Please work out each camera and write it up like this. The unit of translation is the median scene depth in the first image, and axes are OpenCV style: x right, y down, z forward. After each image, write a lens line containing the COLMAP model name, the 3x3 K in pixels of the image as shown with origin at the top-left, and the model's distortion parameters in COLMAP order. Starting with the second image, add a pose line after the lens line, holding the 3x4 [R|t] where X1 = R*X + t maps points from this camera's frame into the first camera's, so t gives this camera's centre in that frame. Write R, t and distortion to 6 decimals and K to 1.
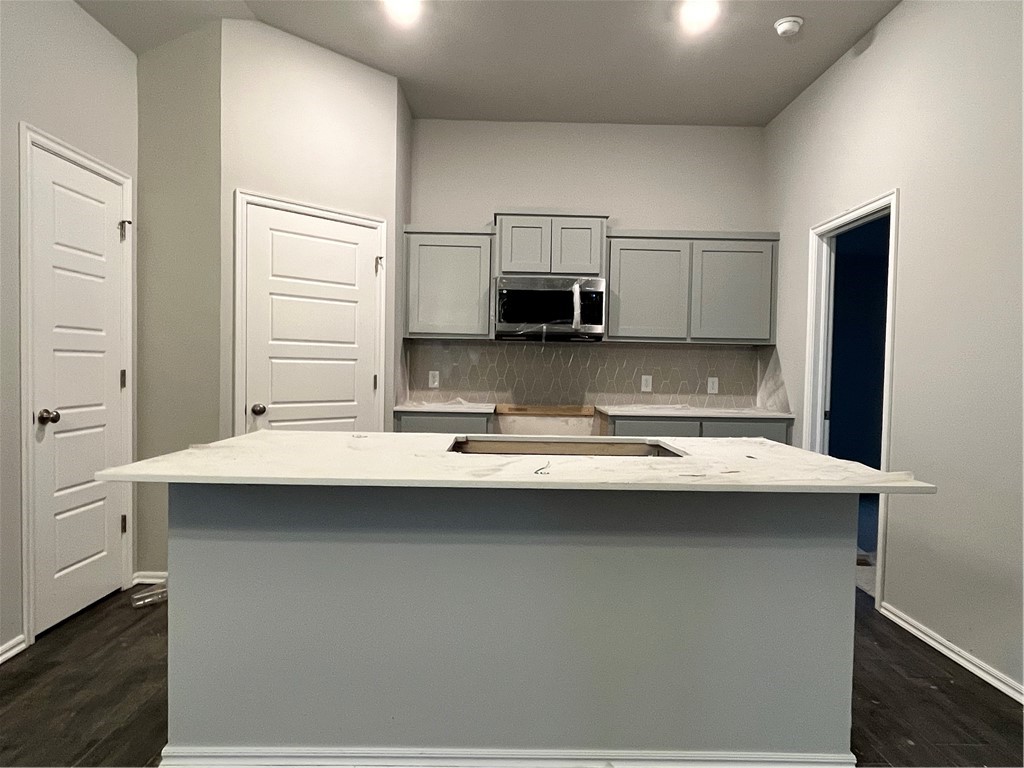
lens RADIAL K [[628.7, 0, 511.6], [0, 628.7, 383.9], [0, 0, 1]] dist [-0.001032, -0.001741]
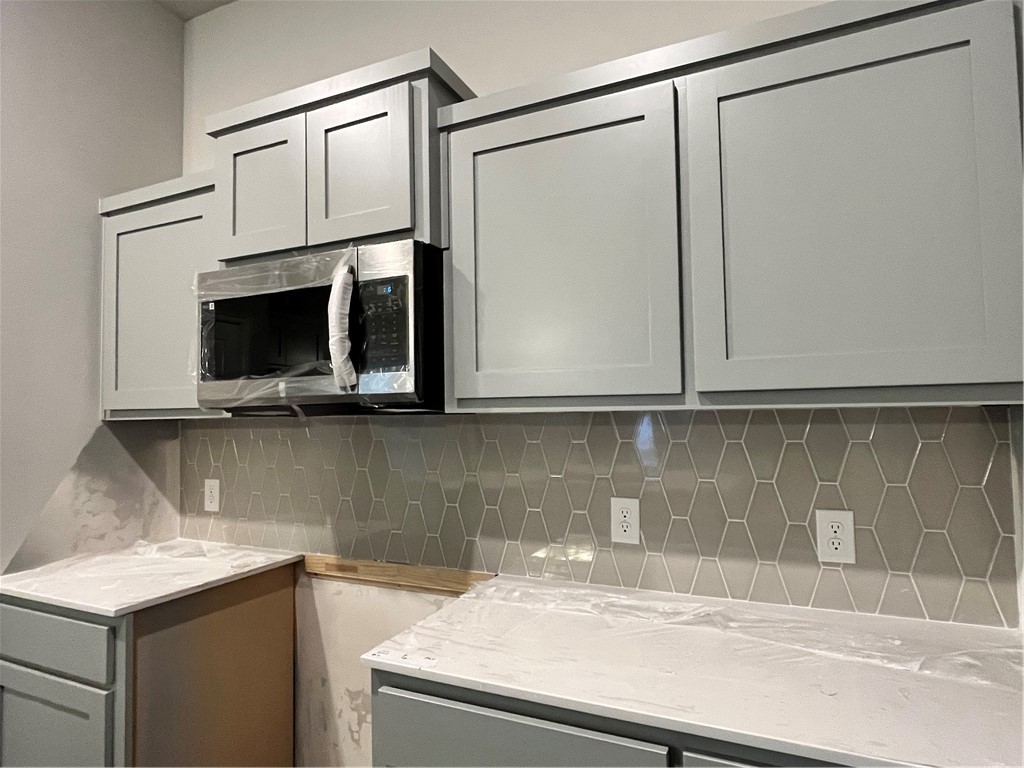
lens RADIAL K [[587.5, 0, 513.7], [0, 587.5, 386.3], [0, 0, 1]] dist [0.003571, 0.000510]
pose [[0.902848, -0.052190, -0.426782, 0.307209], [0.019141, 0.996501, -0.081365, -0.052013], [0.429534, 0.065291, 0.900687, 0.666847]]
